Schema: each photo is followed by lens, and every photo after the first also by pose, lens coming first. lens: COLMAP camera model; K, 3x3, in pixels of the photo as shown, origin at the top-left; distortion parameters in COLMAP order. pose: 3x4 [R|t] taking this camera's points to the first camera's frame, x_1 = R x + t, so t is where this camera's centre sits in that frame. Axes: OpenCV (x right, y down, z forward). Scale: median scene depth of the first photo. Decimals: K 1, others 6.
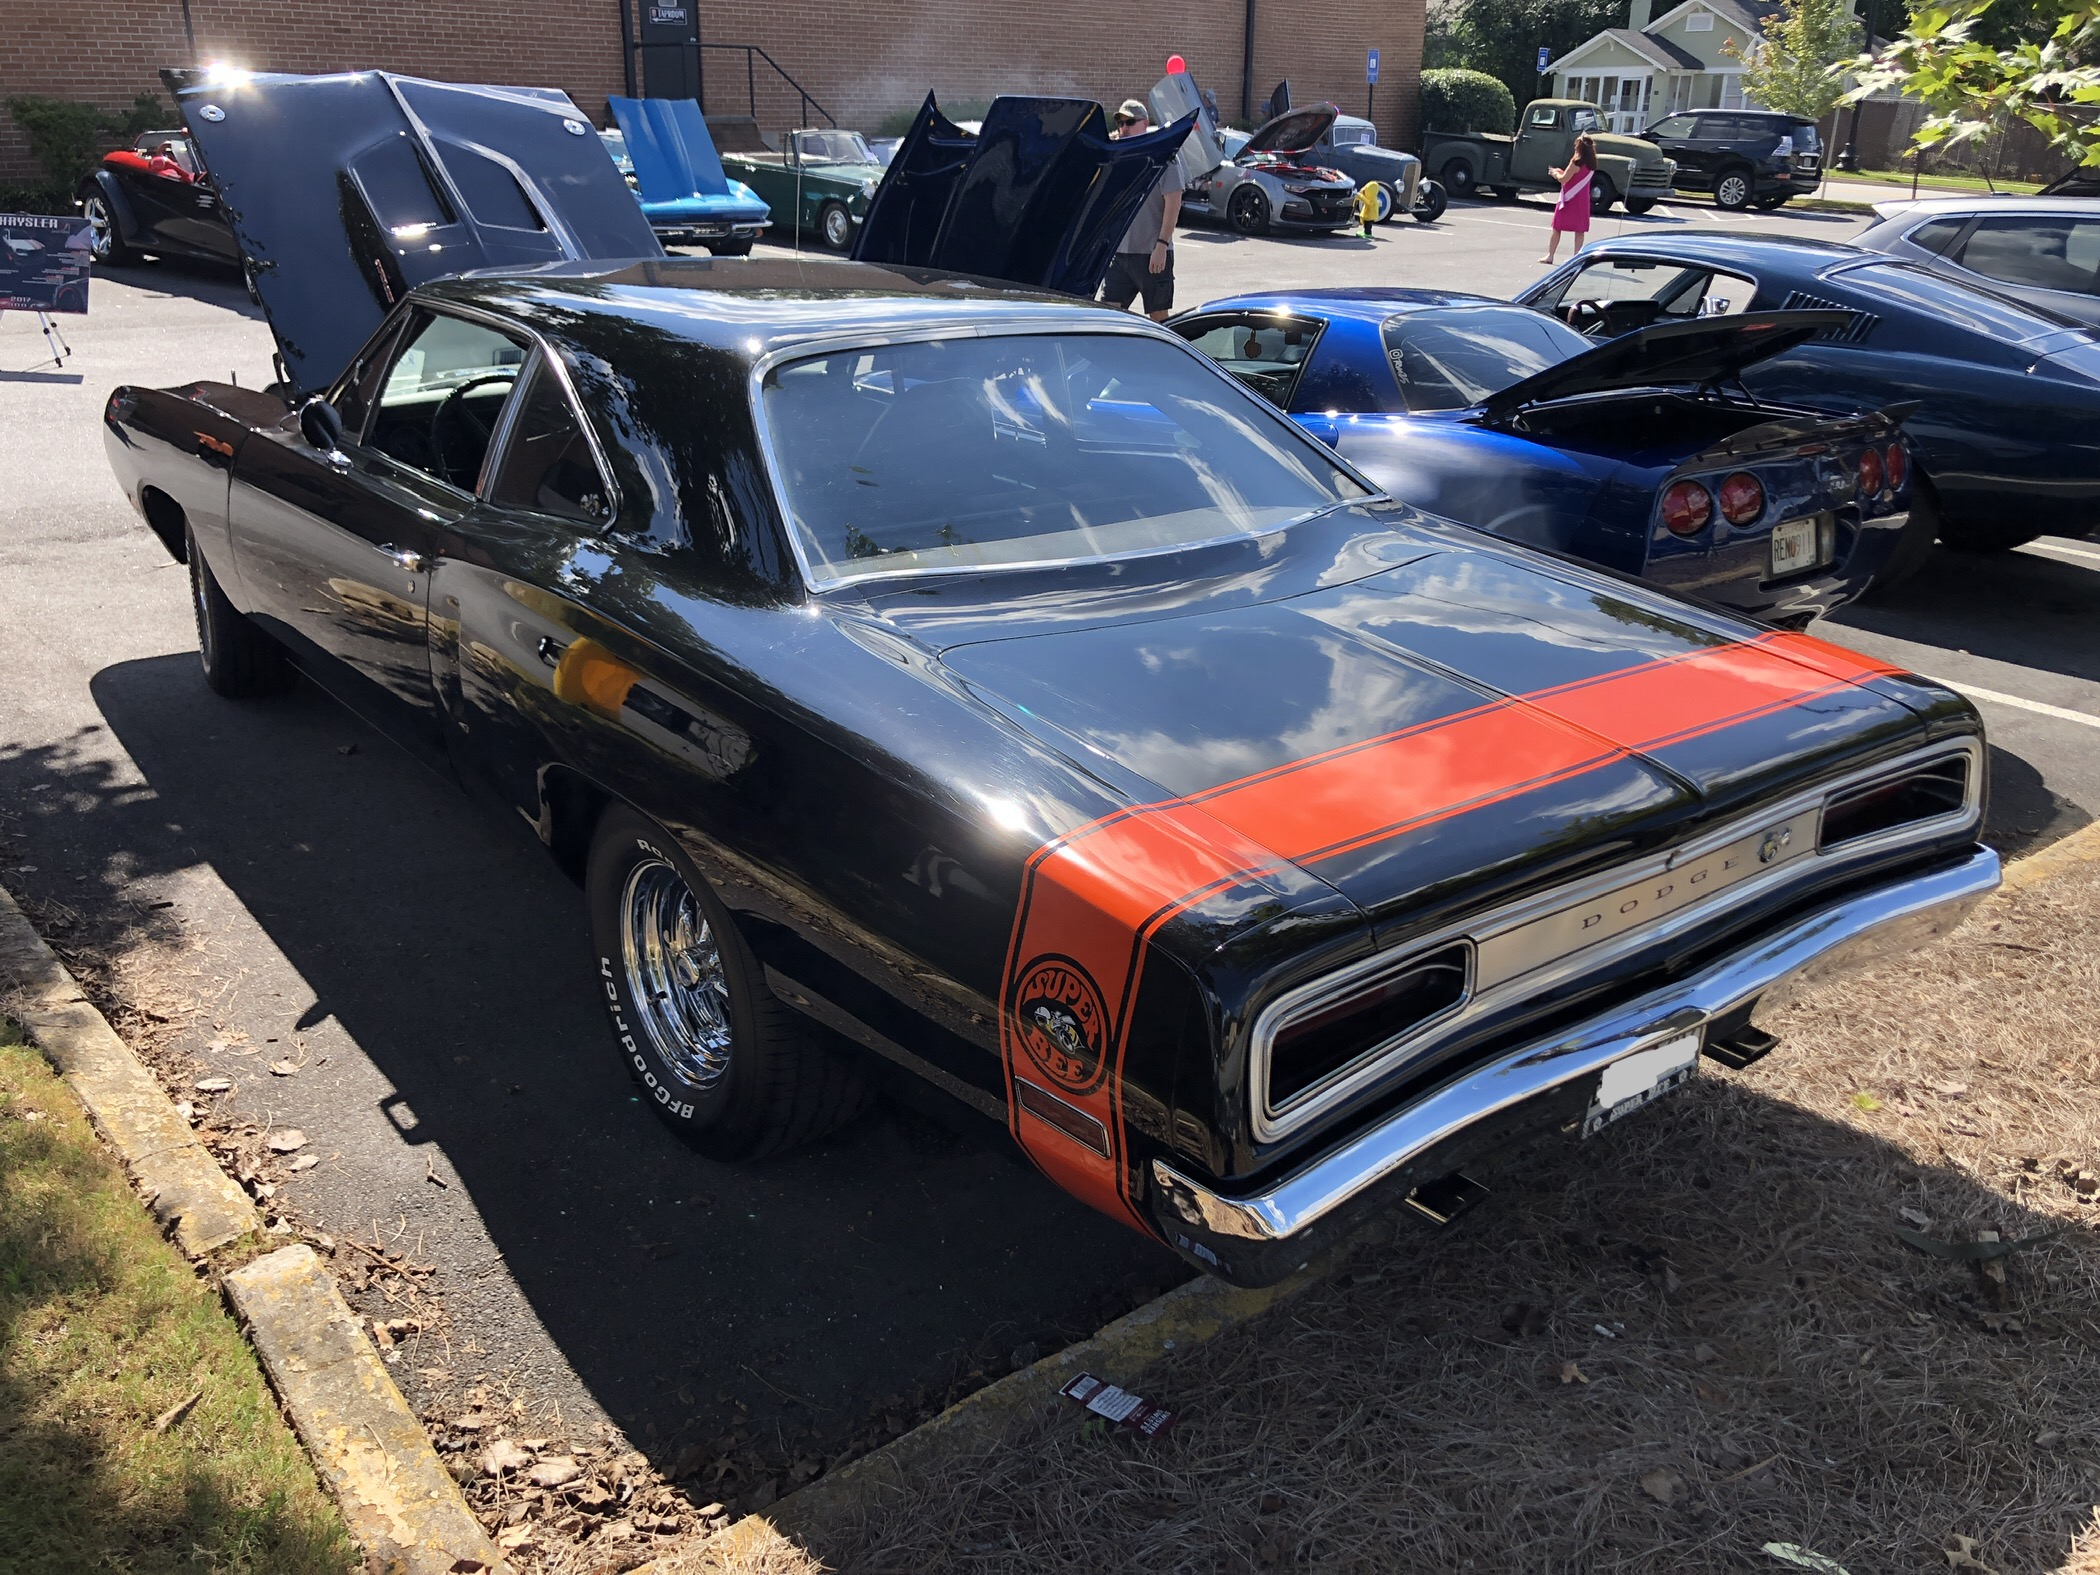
lens RADIAL K [[1764.5, 0, 1040.7], [0, 1764.5, 790.6], [0, 0, 1]] dist [0.045154, -0.053939]
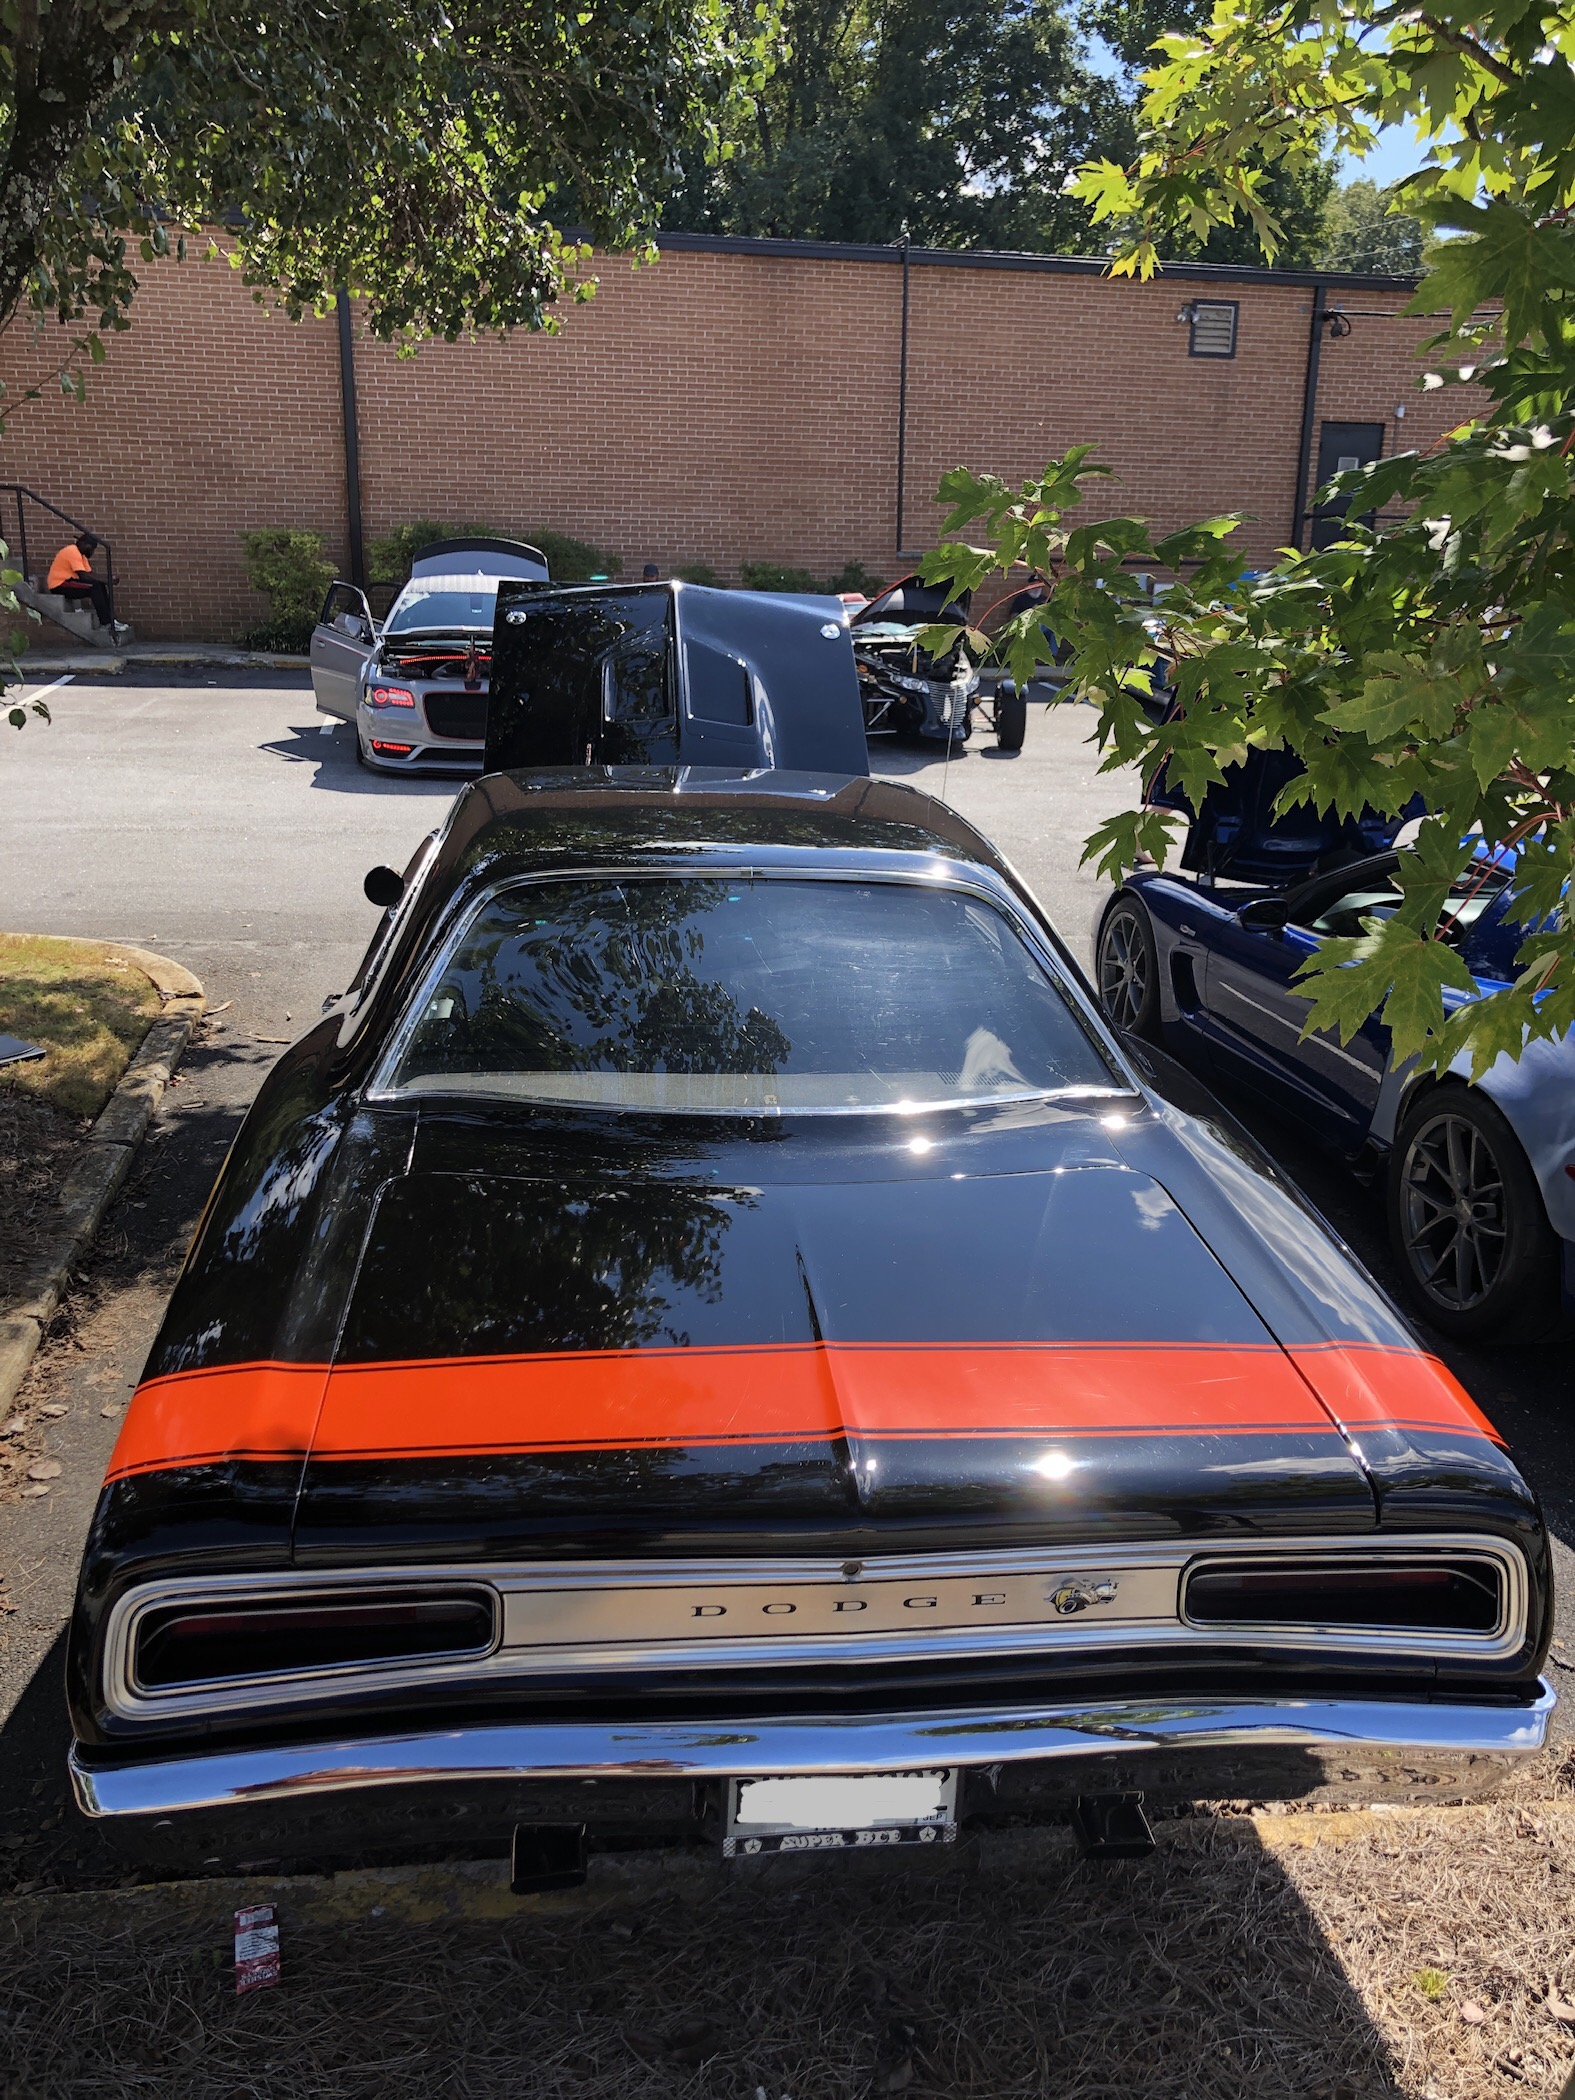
lens RADIAL K [[1764.5, 0, 802.6], [0, 1764.5, 1032.6], [0, 0, 1]] dist [0.045154, -0.053939]
pose [[0.851466, 0.146650, -0.503488, 0.700215], [-0.198749, 0.978720, -0.051040, -0.163114], [0.485289, 0.143527, 0.862493, 0.188488]]
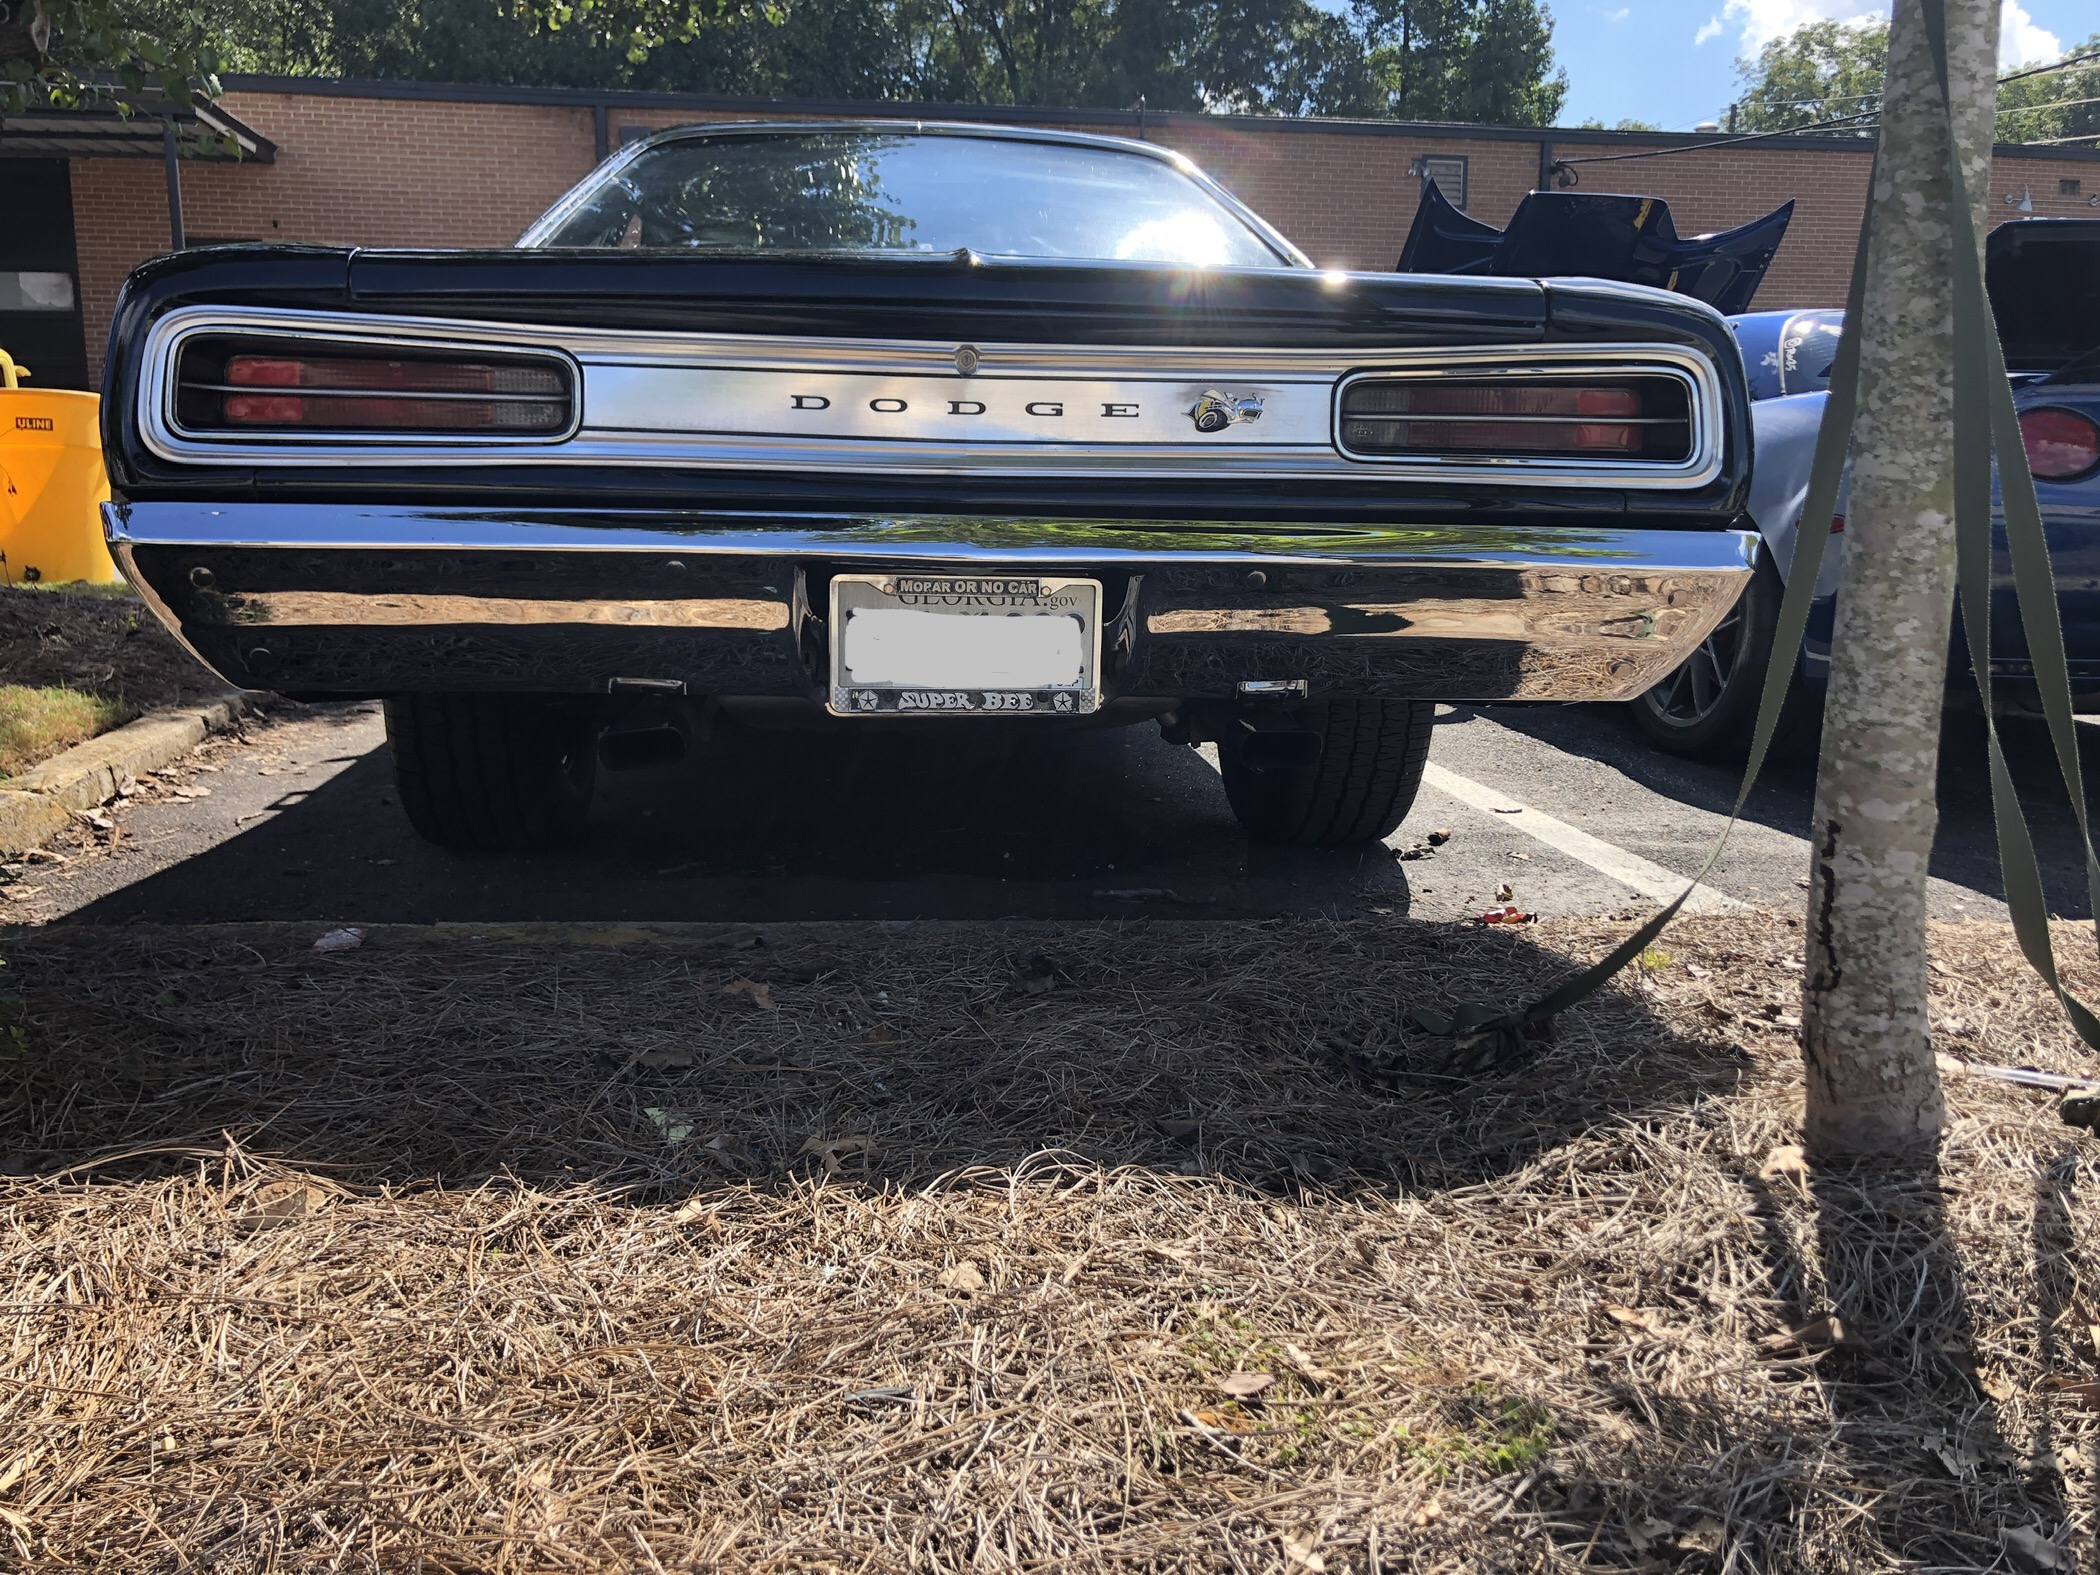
lens RADIAL K [[1764.5, 0, 1029.4], [0, 1764.5, 783.9], [0, 0, 1]] dist [0.045154, -0.053939]
pose [[0.840842, 0.069757, -0.536766, 0.781067], [-0.182865, 0.969965, -0.160403, 0.329375], [0.509455, 0.233029, 0.828344, 0.379870]]
